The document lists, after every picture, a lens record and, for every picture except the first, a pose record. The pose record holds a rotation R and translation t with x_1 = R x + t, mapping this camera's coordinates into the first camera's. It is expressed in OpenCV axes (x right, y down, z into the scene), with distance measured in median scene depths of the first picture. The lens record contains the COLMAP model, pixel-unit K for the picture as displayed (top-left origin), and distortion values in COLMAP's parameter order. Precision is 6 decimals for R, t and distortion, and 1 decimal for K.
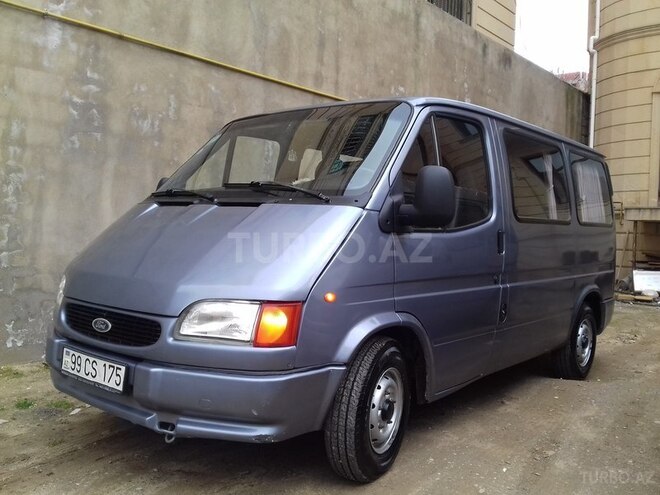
lens RADIAL K [[610.4, 0, 330.0], [0, 610.4, 247.5], [0, 0, 1]] dist [0.117981, -0.285002]
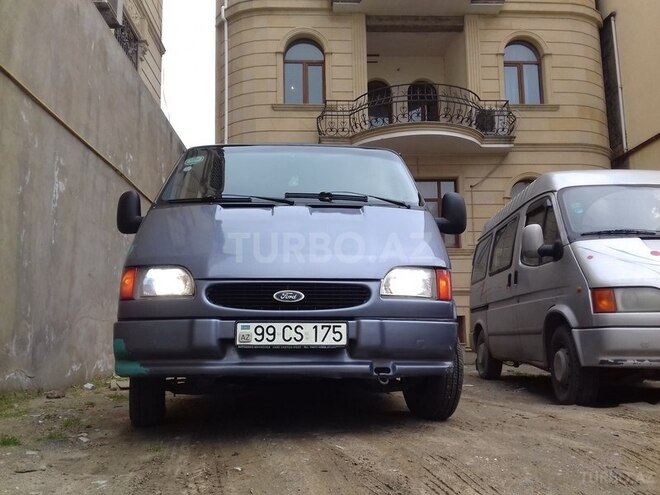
lens RADIAL K [[610.4, 0, 330.0], [0, 610.4, 247.5], [0, 0, 1]] dist [0.117981, -0.285002]
pose [[0.745787, 0.062803, 0.663218, -1.055086], [0.048779, 0.987726, -0.148384, 0.207981], [-0.664396, 0.143014, 0.733570, 0.149390]]
